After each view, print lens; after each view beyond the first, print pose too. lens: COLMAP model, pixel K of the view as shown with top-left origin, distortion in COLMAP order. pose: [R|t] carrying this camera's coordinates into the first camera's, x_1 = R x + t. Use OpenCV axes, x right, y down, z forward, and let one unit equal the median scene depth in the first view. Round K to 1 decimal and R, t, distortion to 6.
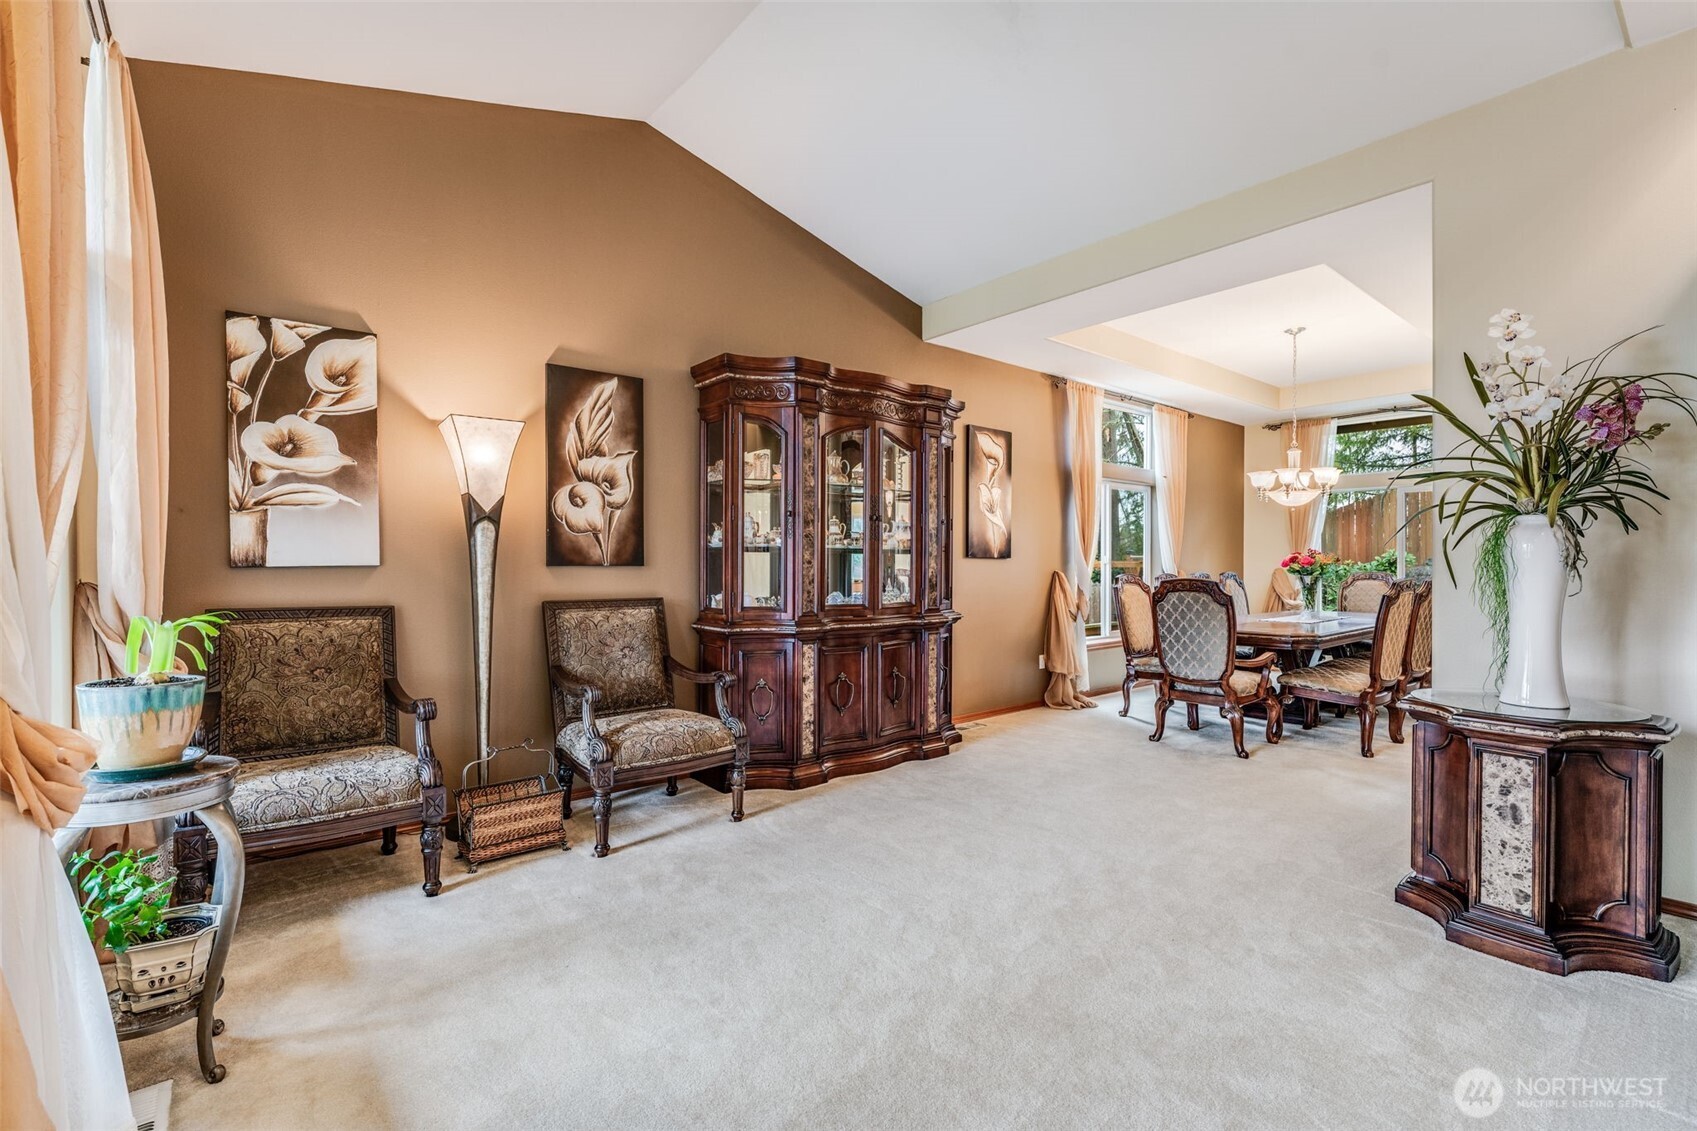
lens RADIAL K [[744.2, 0, 848.0], [0, 744.2, 569.8], [0, 0, 1]] dist [-0.008549, 0.000081]
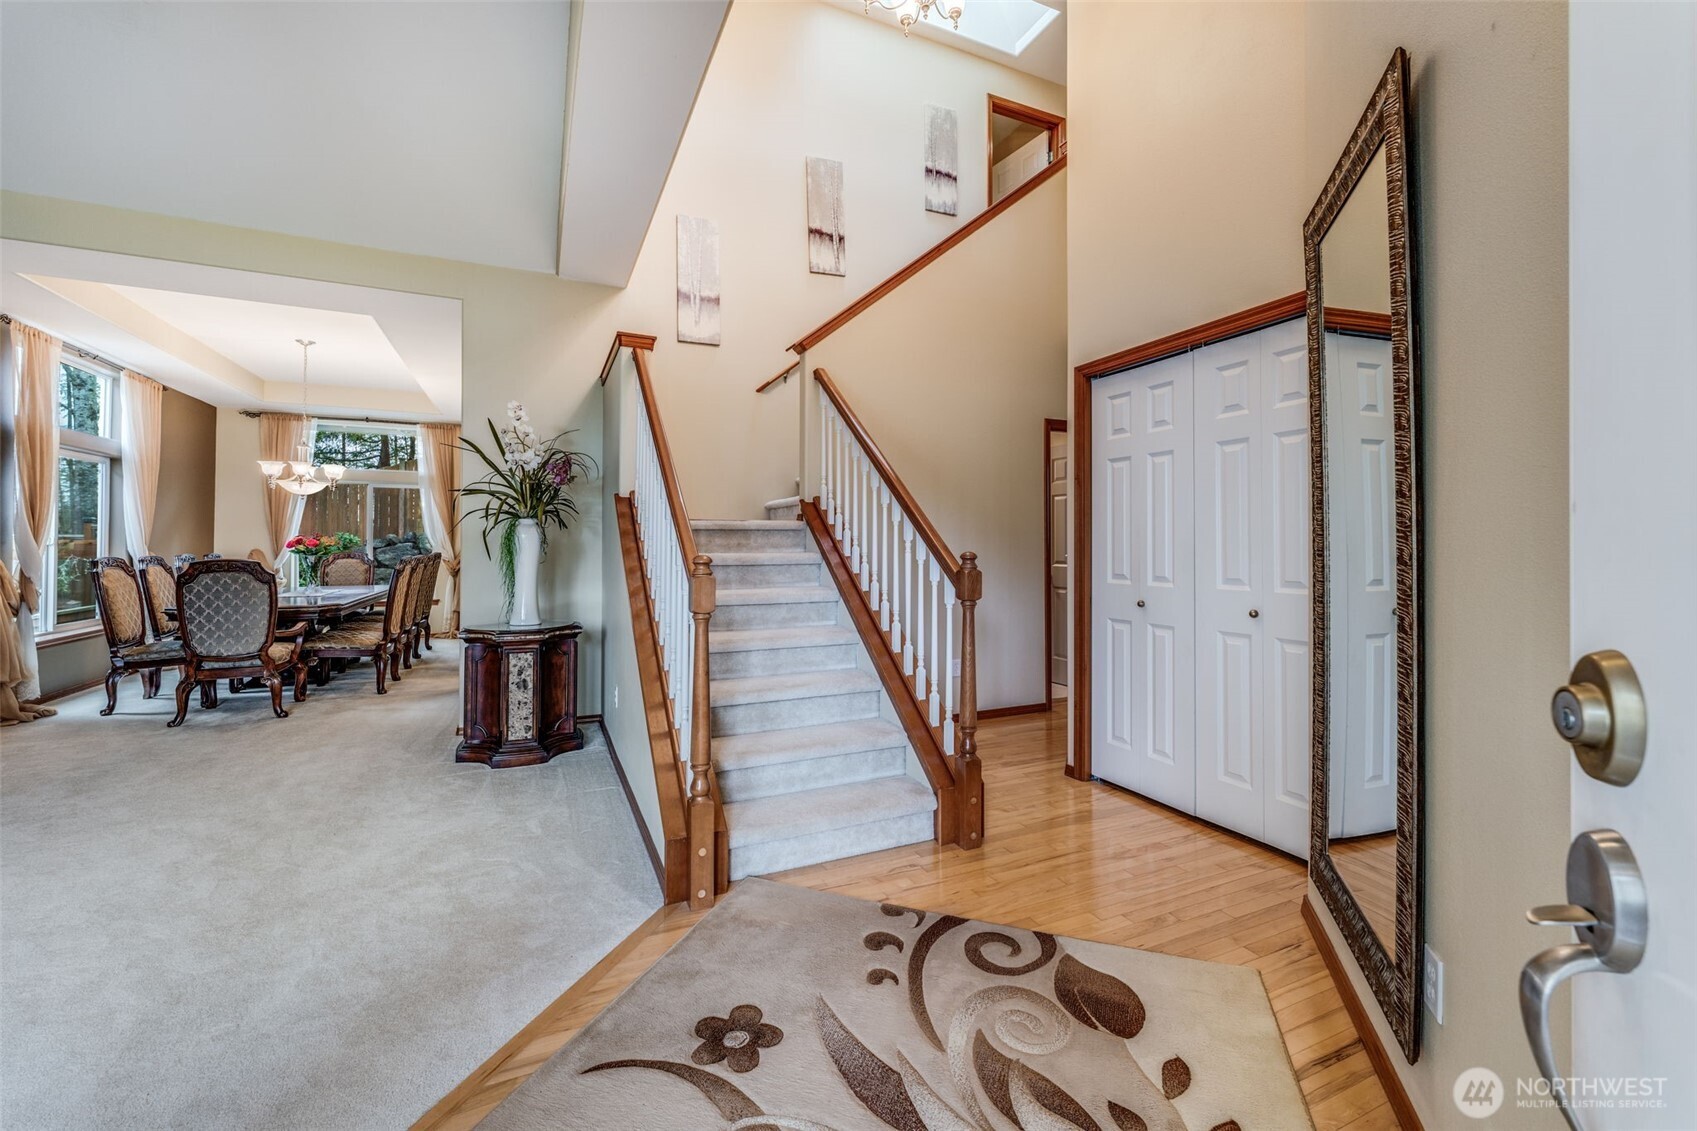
lens RADIAL K [[690.9, 0, 847.8], [0, 690.9, 533.7], [0, 0, 1]] dist [-0.000833, -0.000005]
pose [[0.250552, 0.015443, 0.967980, -0.267743], [0.007132, 0.999816, -0.017797, -0.001128], [-0.968077, 0.011362, 0.250396, -0.095950]]
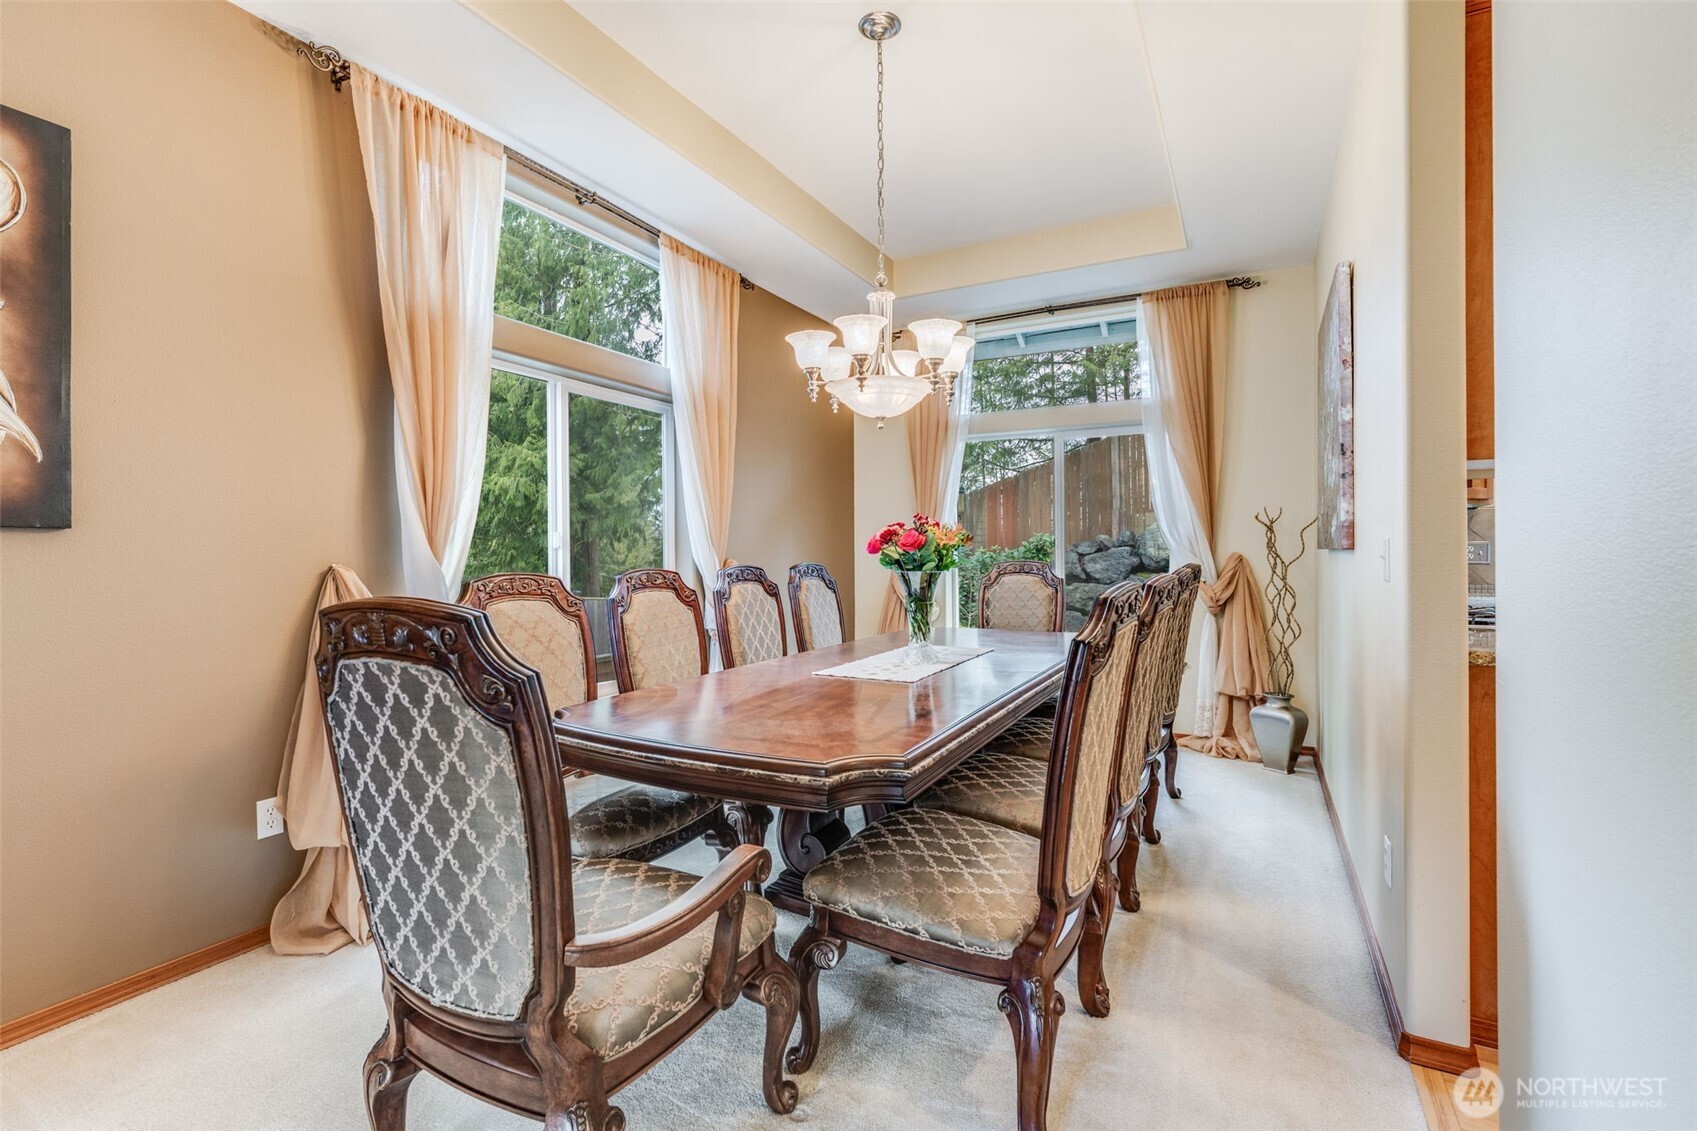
lens RADIAL K [[738.6, 0, 847.0], [0, 738.6, 555.0], [0, 0, 1]] dist [-0.000235, 0.000294]
pose [[0.924174, -0.006858, 0.381910, 0.505696], [0.009819, 0.999935, -0.005804, 0.000028], [-0.381845, 0.009114, 0.924181, 0.734115]]
